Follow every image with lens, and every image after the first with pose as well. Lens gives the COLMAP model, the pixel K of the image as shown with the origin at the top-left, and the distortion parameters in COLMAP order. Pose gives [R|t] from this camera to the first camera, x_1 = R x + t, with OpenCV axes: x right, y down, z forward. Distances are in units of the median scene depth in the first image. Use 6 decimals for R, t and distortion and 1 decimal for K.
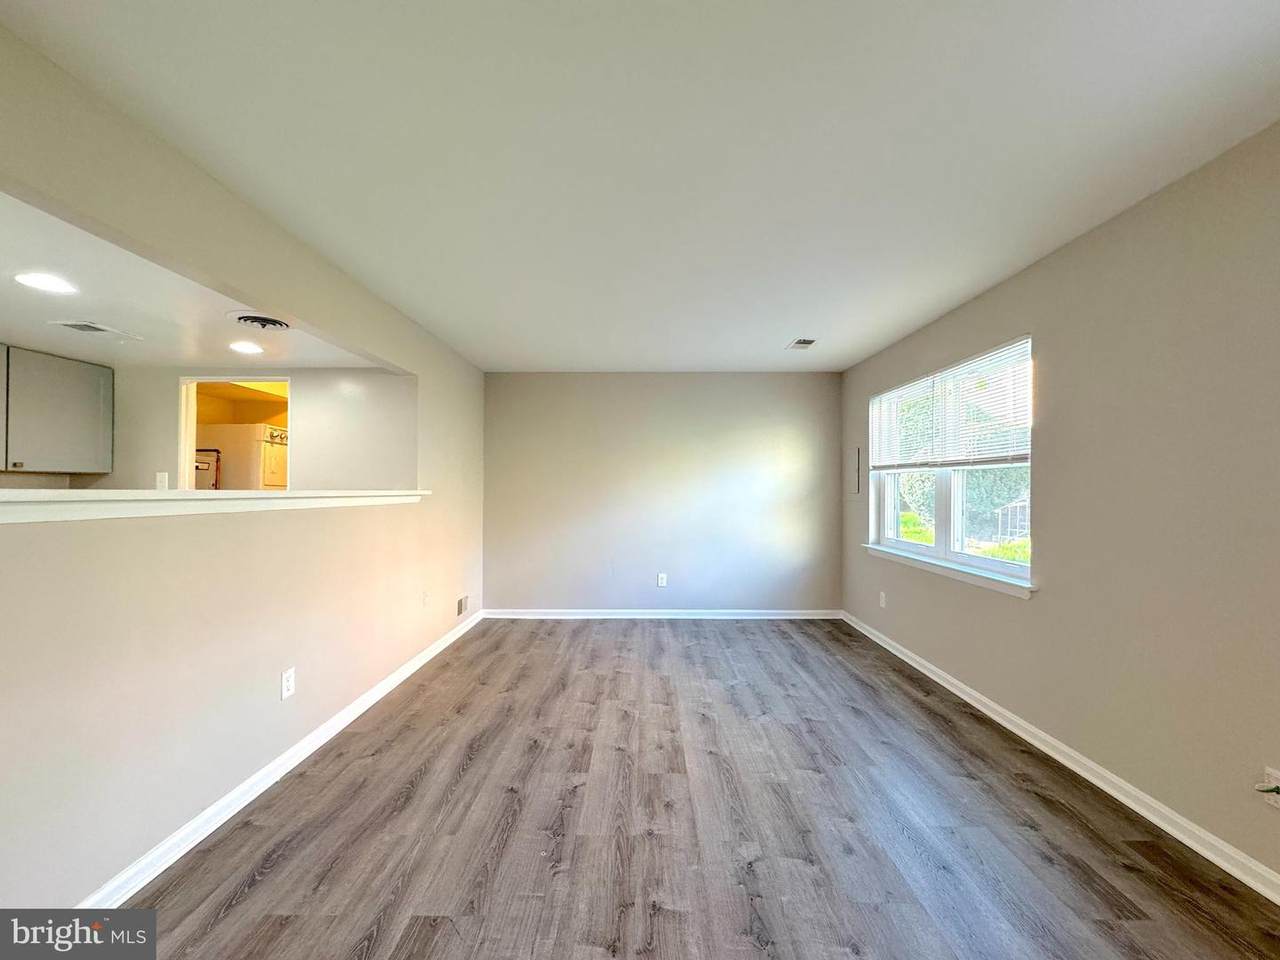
lens RADIAL K [[510.7, 0, 640.0], [0, 510.7, 480.0], [0, 0, 1]] dist [-0.003074, 0.000866]
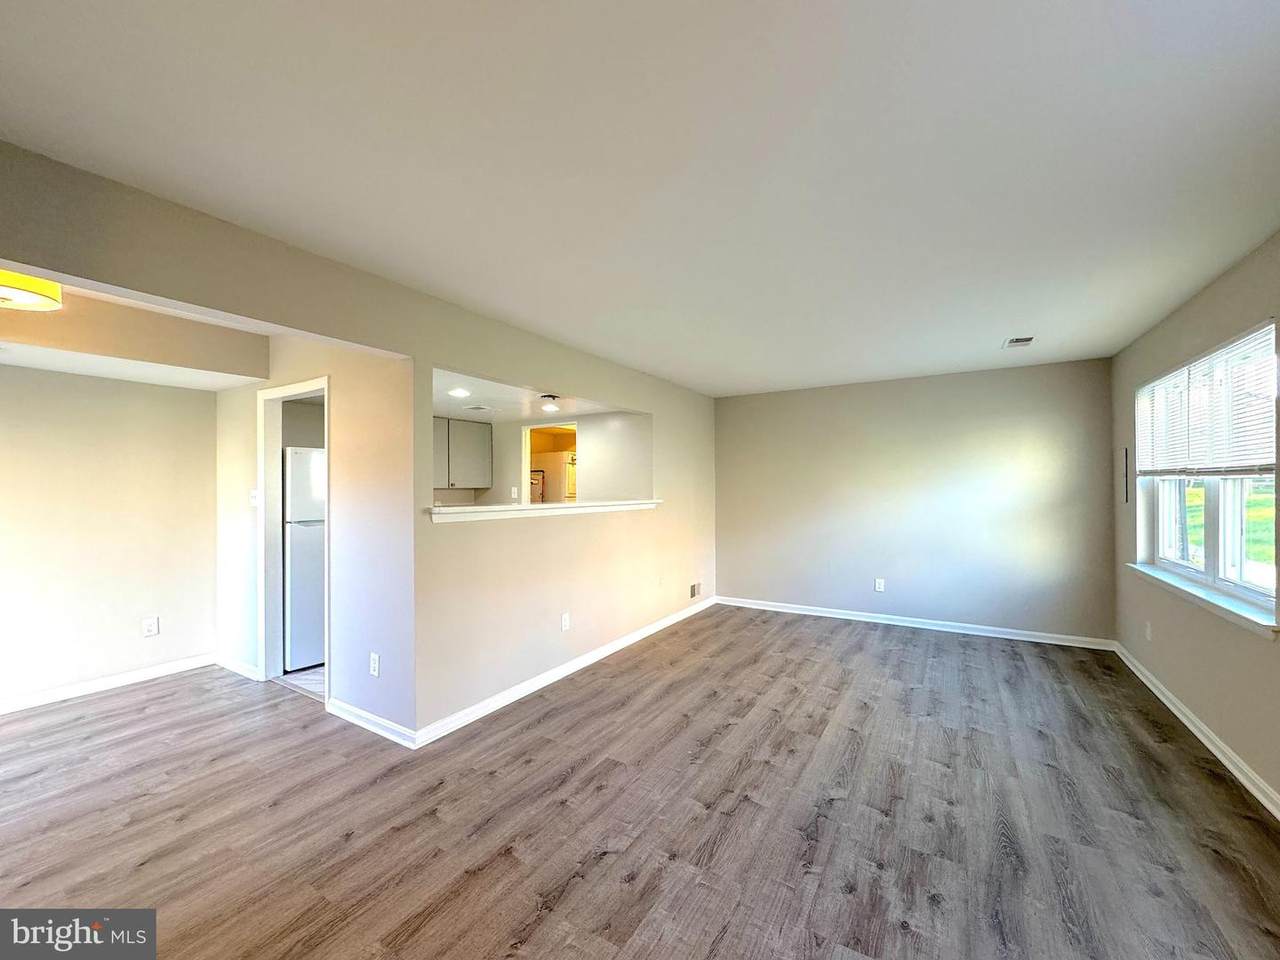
lens RADIAL K [[510.7, 0, 640.0], [0, 510.7, 480.0], [0, 0, 1]] dist [-0.003074, 0.000866]
pose [[0.856553, -0.013924, -0.515872, 0.240695], [0.015830, 0.999874, -0.000704, -0.031906], [0.515817, -0.007563, 0.856666, -0.177570]]
